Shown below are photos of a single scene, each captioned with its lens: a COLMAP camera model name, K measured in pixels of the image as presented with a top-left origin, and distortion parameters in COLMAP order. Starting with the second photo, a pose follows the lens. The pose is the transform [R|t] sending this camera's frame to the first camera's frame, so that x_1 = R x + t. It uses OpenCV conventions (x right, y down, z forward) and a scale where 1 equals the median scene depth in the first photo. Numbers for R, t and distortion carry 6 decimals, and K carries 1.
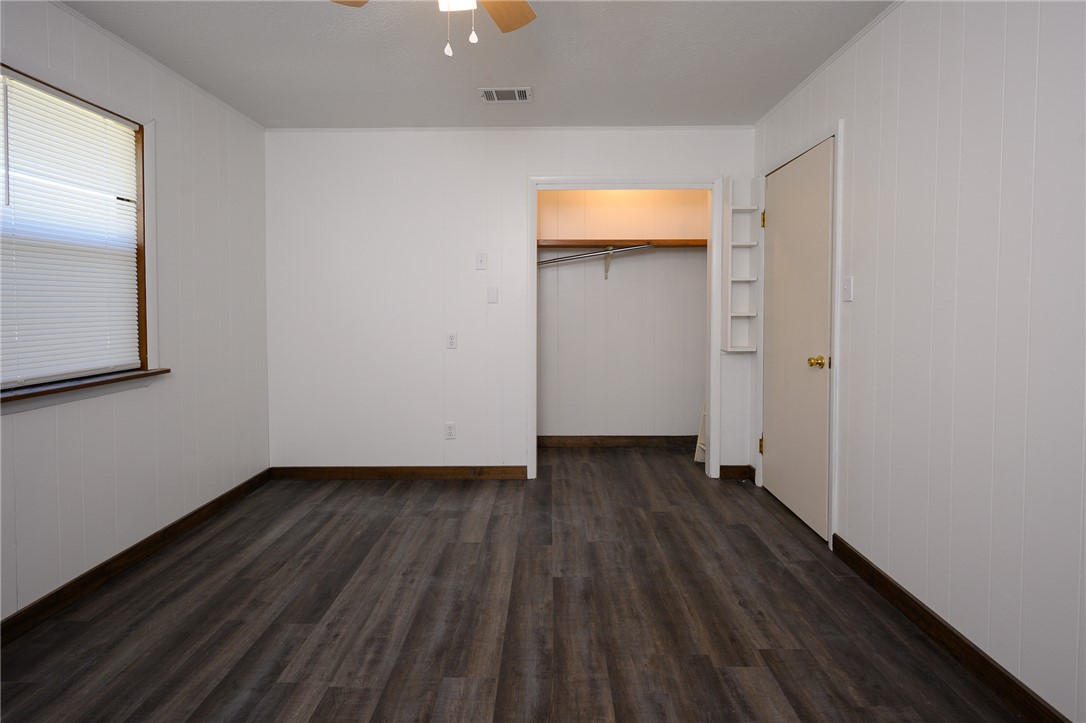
lens RADIAL K [[427.5, 0, 570.2], [0, 427.5, 317.0], [0, 0, 1]] dist [-0.002658, -0.000173]
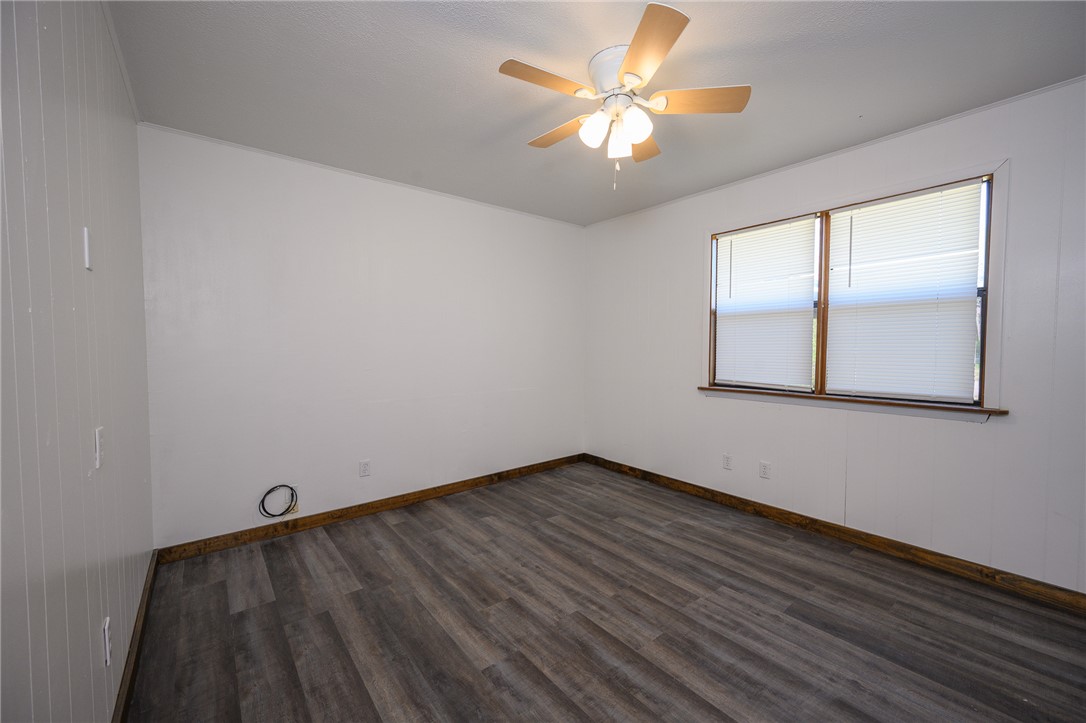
lens RADIAL K [[427.5, 0, 540.1], [0, 427.5, 356.7], [0, 0, 1]] dist [-0.002658, -0.000173]
pose [[-0.776981, 0.020190, -0.629201, 0.717673], [-0.013583, 0.998715, 0.048821, -0.050995], [0.629378, 0.046479, -0.775708, 1.555727]]
